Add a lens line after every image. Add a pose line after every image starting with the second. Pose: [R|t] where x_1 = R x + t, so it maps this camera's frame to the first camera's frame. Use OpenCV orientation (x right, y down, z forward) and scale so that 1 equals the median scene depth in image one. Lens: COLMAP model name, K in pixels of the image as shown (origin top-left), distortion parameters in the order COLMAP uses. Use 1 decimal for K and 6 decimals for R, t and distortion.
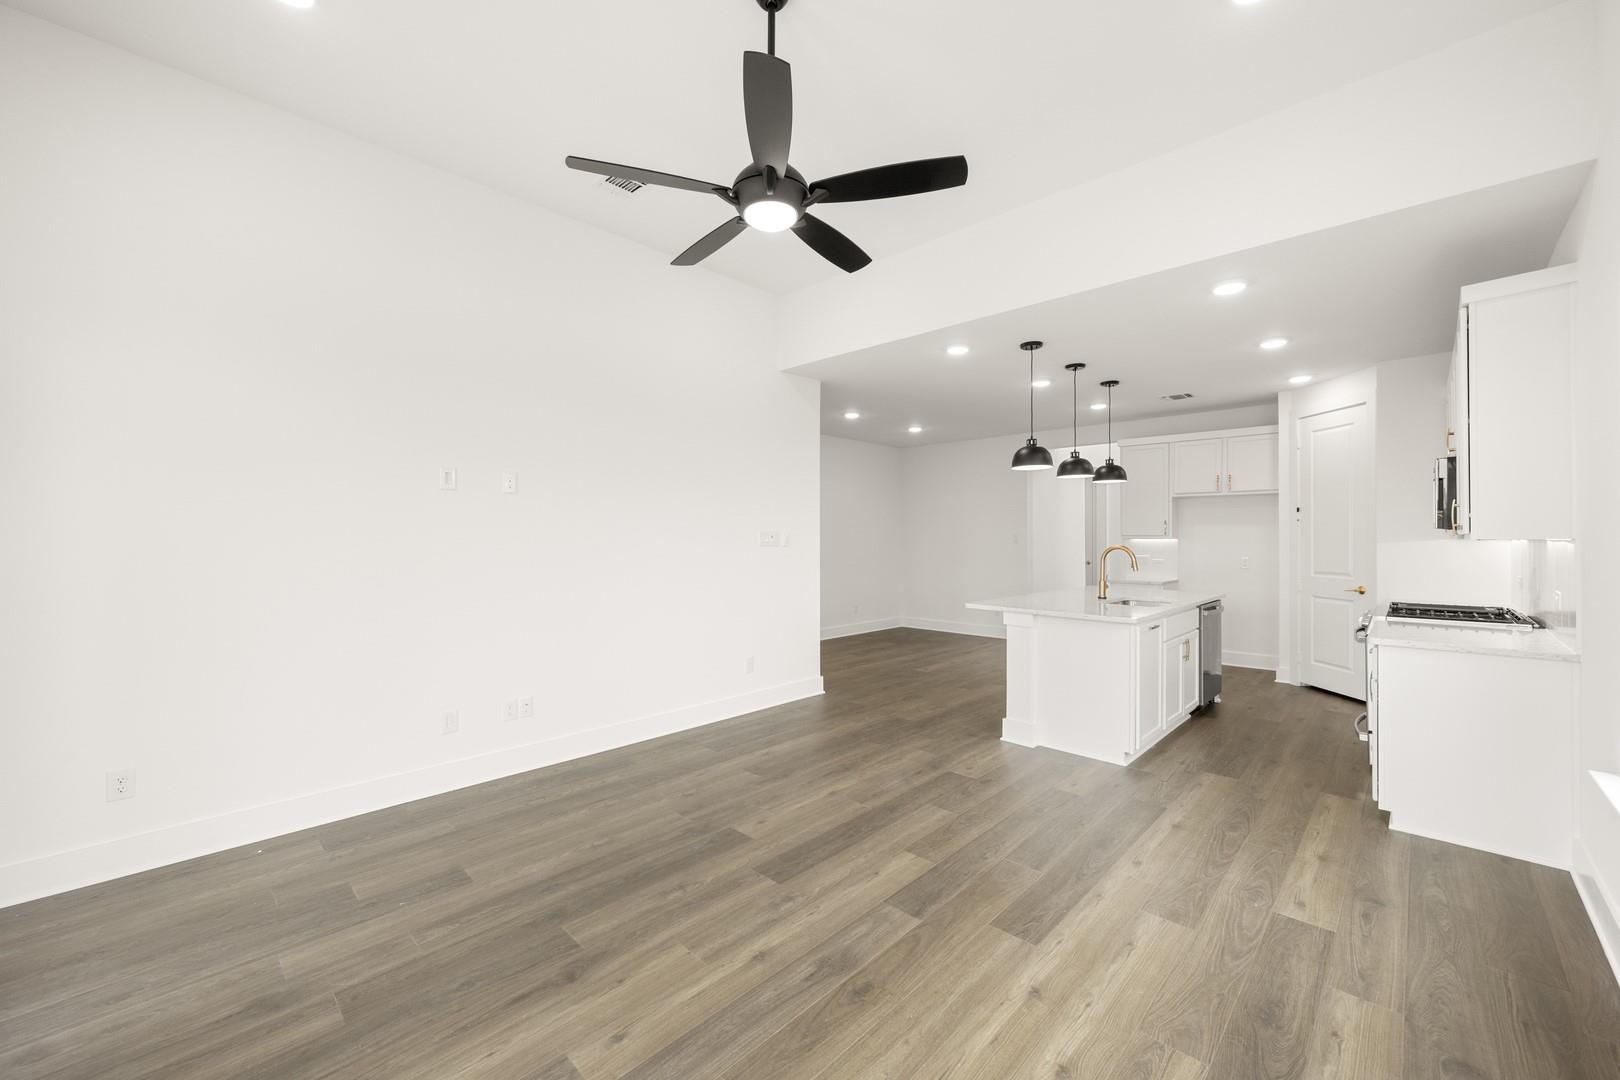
lens RADIAL K [[638.5, 0, 810.0], [0, 638.5, 540.0], [0, 0, 1]] dist [-0.001792, -0.000150]
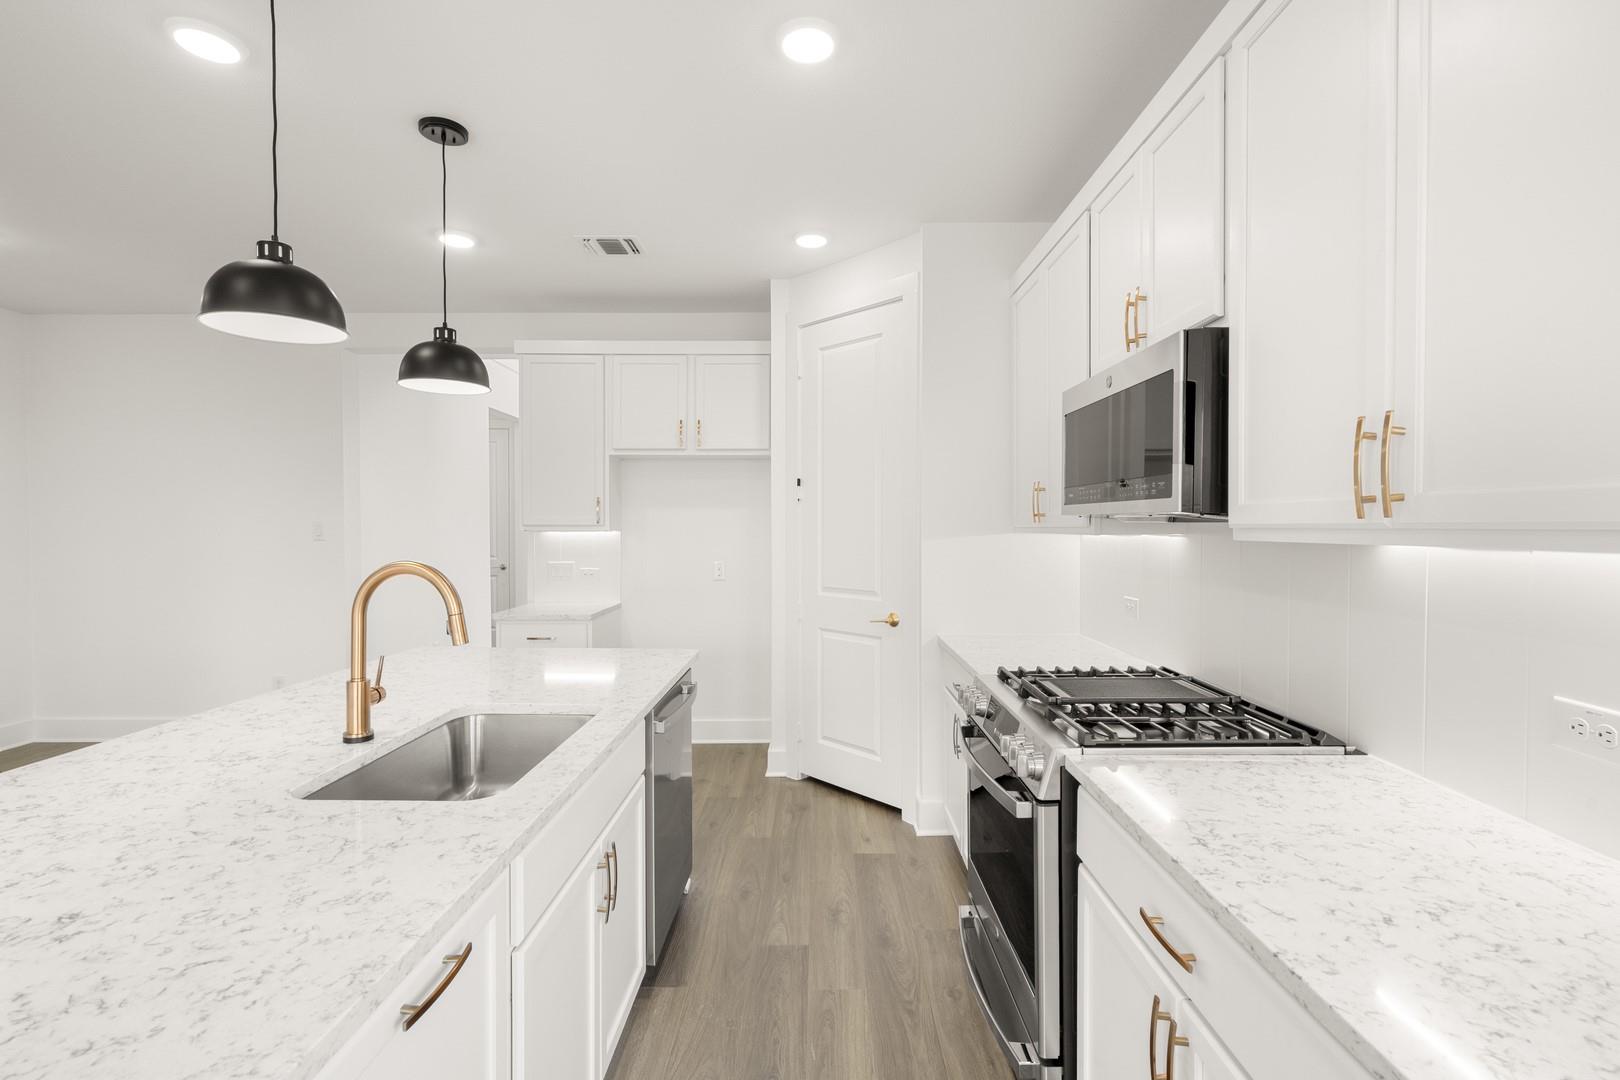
lens RADIAL K [[735.9, 0, 810.0], [0, 735.9, 540.0], [0, 0, 1]] dist [-0.000990, -0.000054]
pose [[0.731784, -0.009951, 0.681464, 0.306503], [-0.000091, 0.999892, 0.014699, -0.004213], [-0.681537, -0.010818, 0.731704, 0.490821]]
